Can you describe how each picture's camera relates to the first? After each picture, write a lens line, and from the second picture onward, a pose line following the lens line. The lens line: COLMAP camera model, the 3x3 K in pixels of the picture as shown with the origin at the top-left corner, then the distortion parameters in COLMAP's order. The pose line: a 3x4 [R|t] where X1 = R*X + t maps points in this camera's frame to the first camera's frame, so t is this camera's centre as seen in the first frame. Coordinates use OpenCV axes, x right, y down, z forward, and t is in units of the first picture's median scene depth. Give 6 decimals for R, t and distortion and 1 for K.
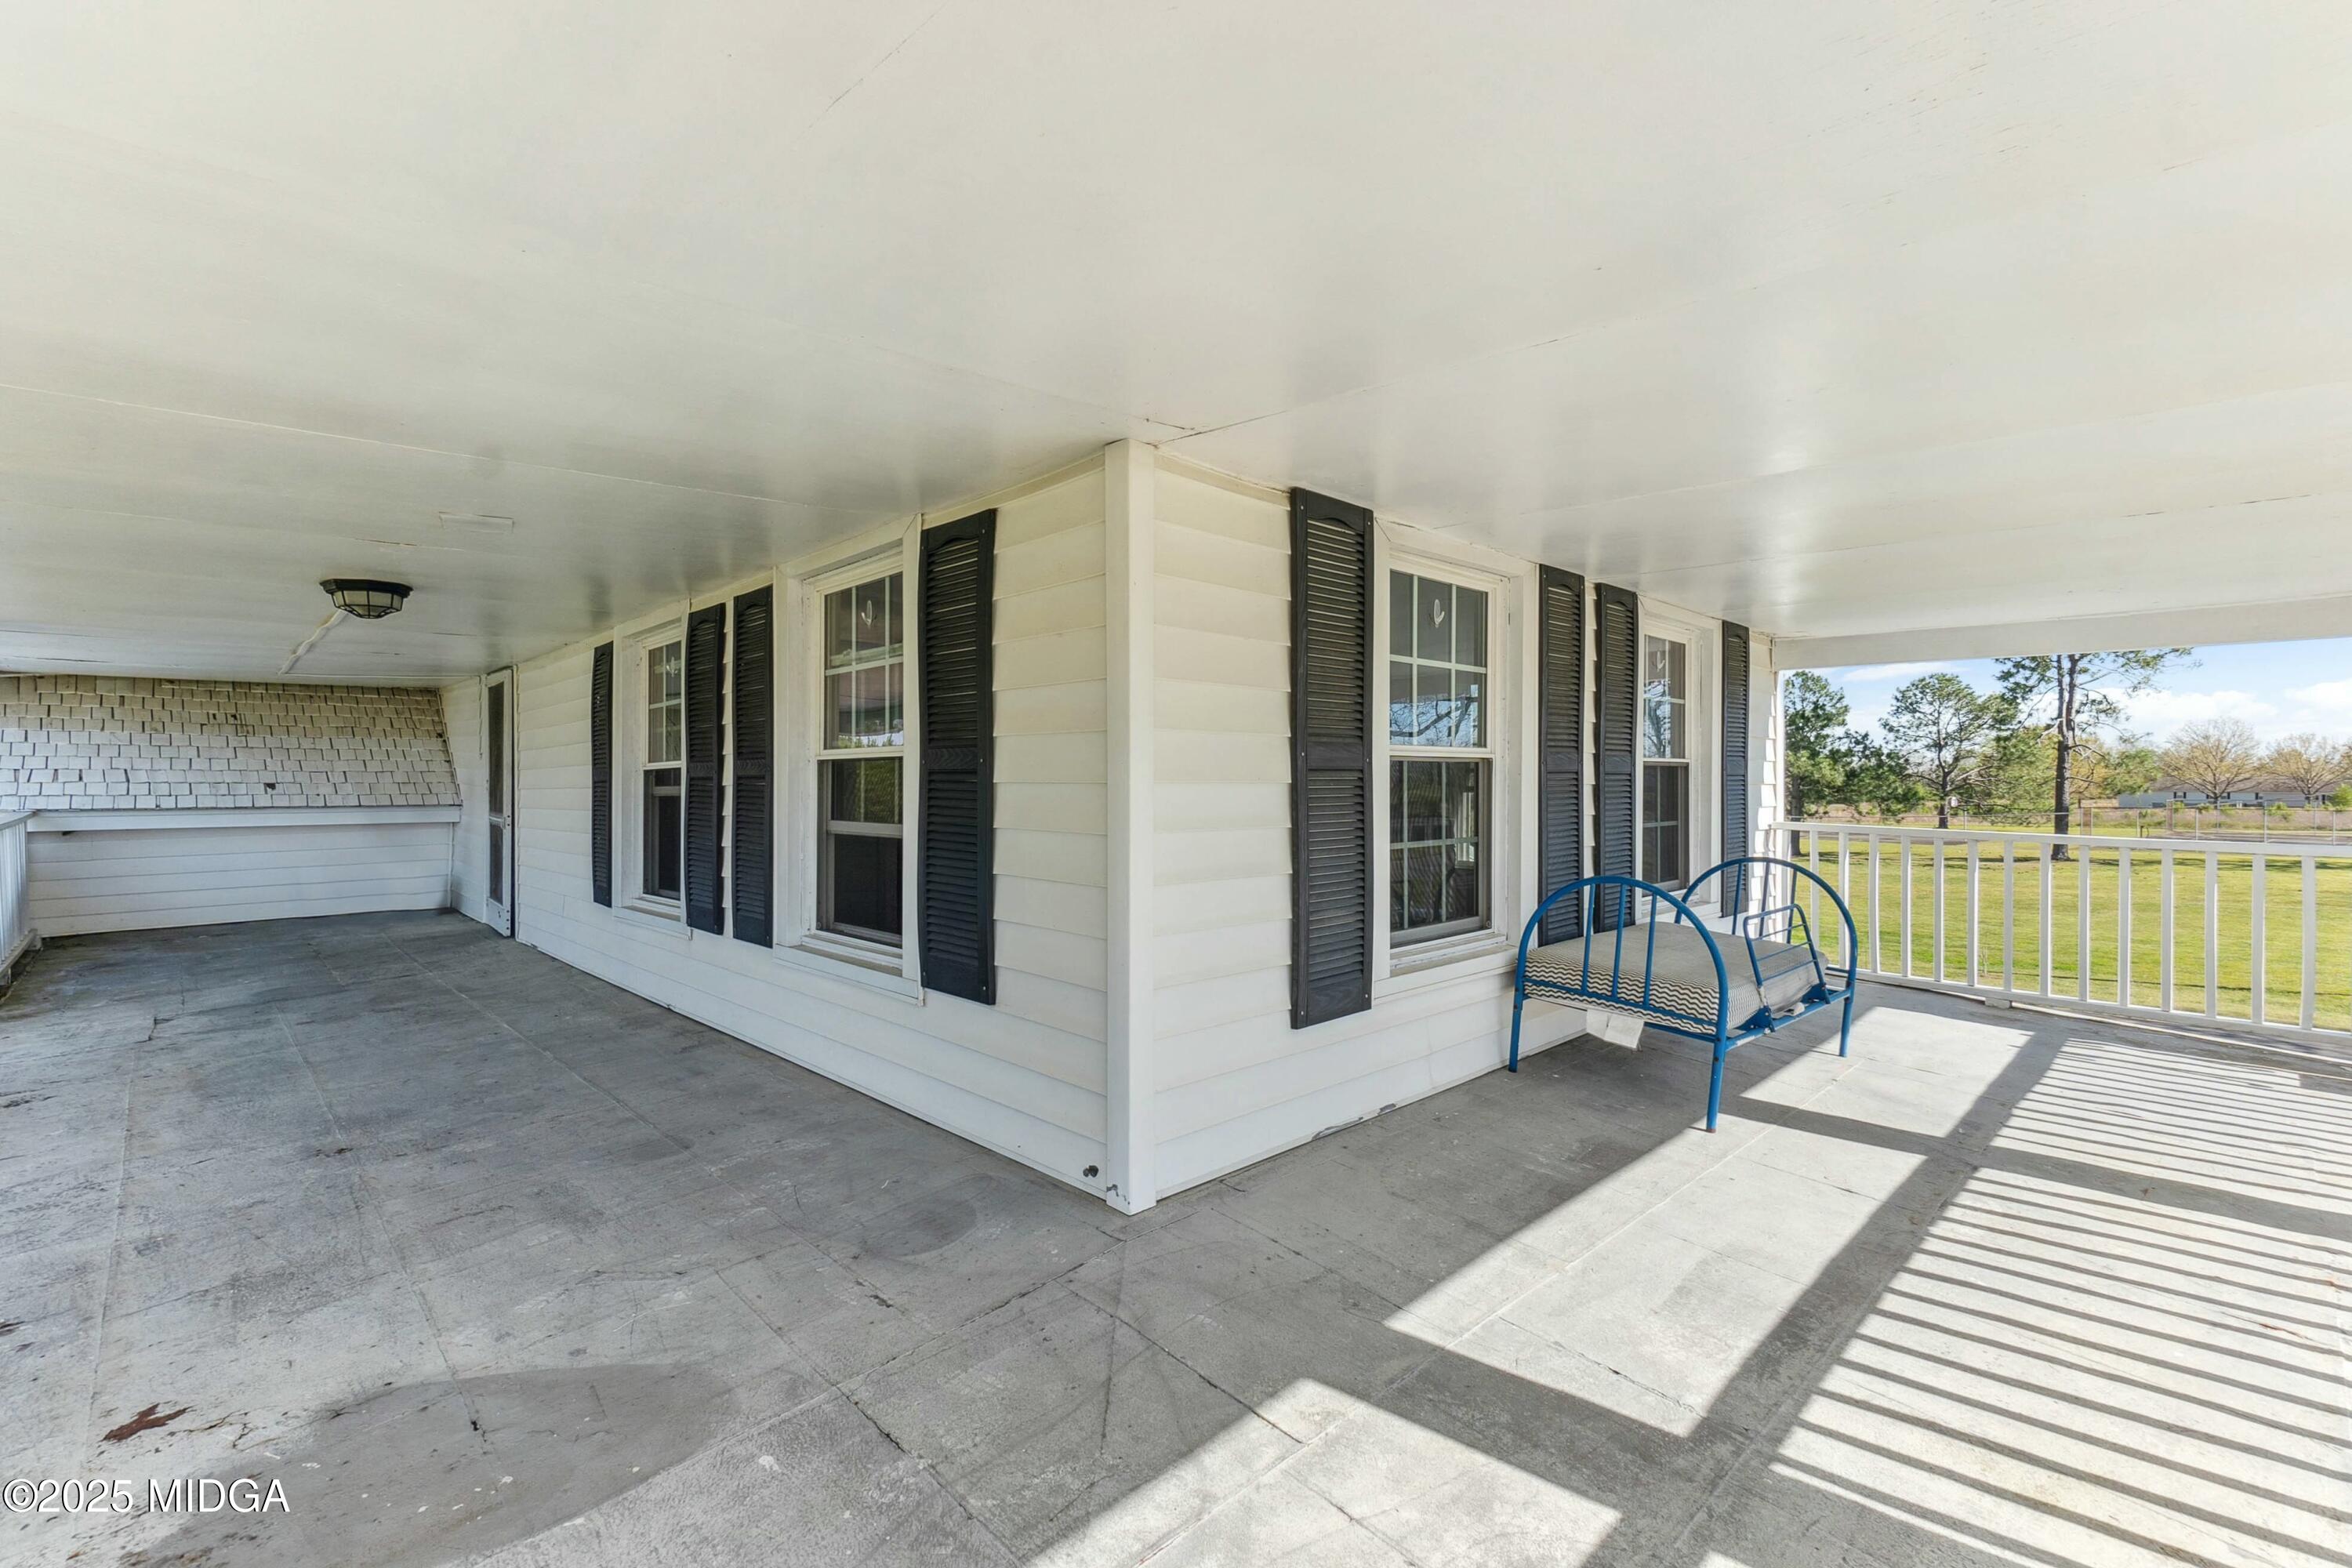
lens RADIAL K [[1023.4, 0, 1166.5], [0, 1023.4, 775.9], [0, 0, 1]] dist [0.003786, 0.001086]
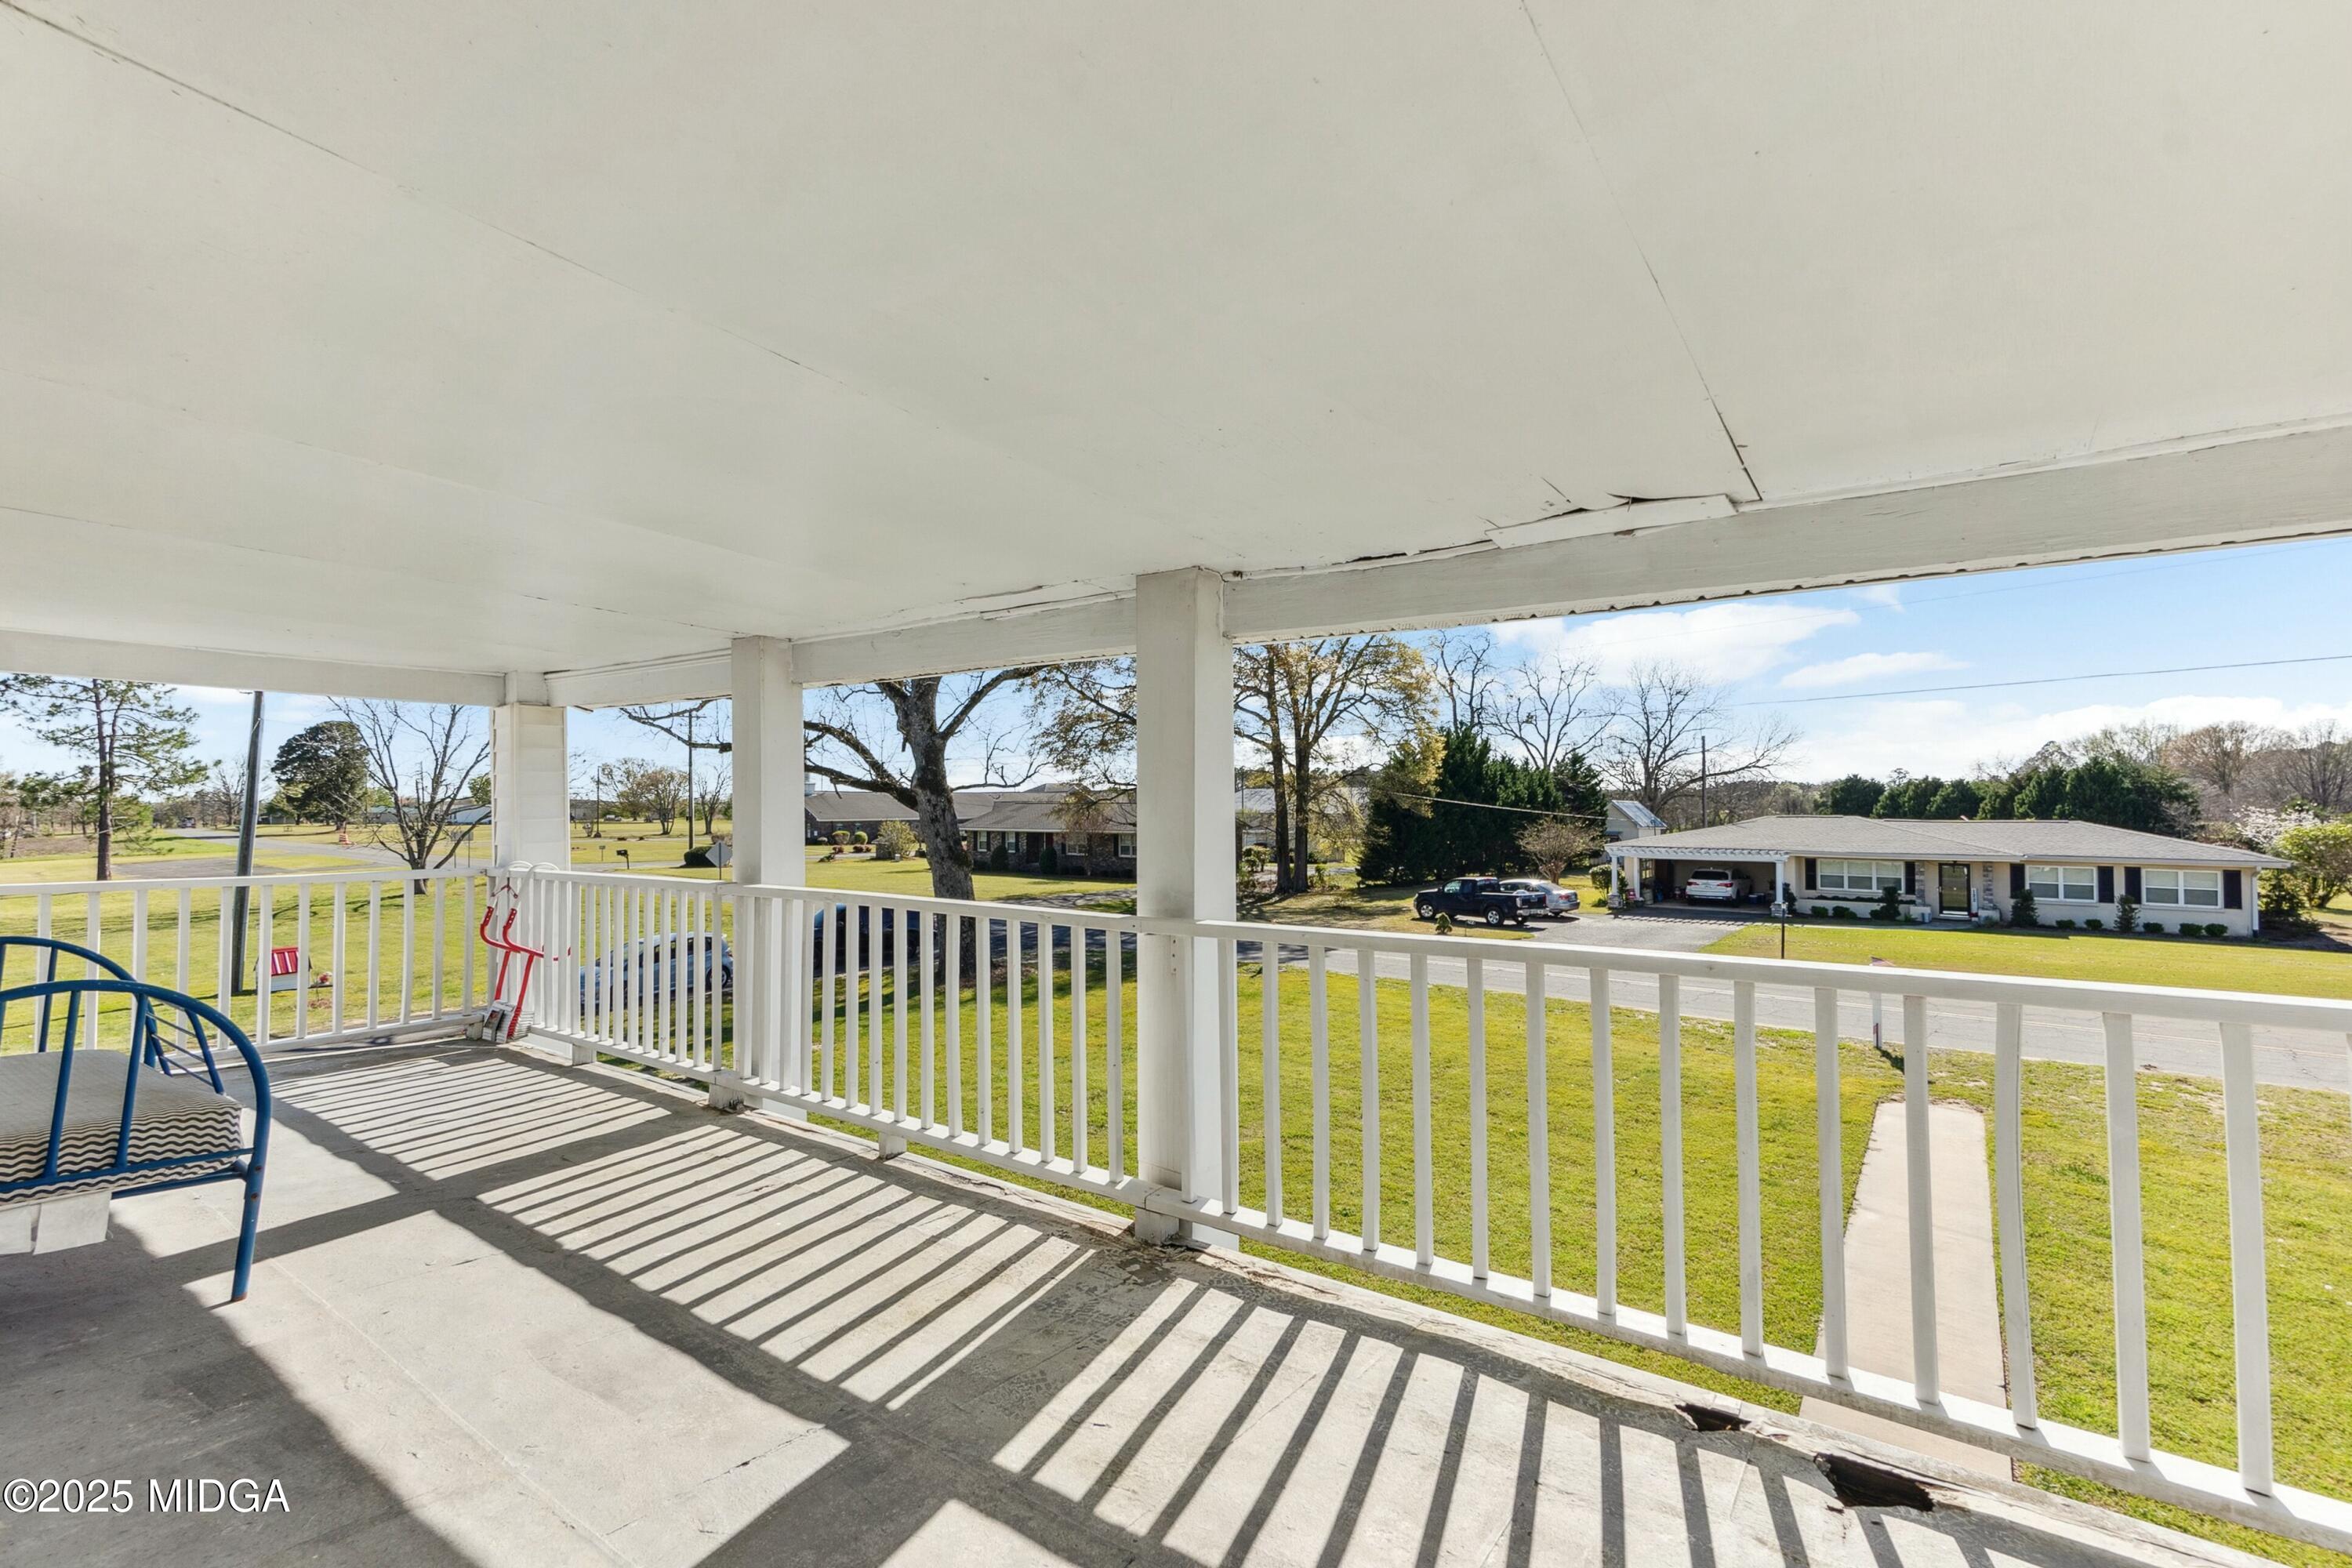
lens RADIAL K [[1023.4, 0, 1168.8], [0, 1023.4, 776.1], [0, 0, 1]] dist [0.003786, 0.001086]
pose [[-0.185203, 0.029720, 0.982251, -0.400388], [0.006227, 0.999558, -0.029069, -0.005238], [-0.982680, 0.000733, -0.185307, 0.572604]]
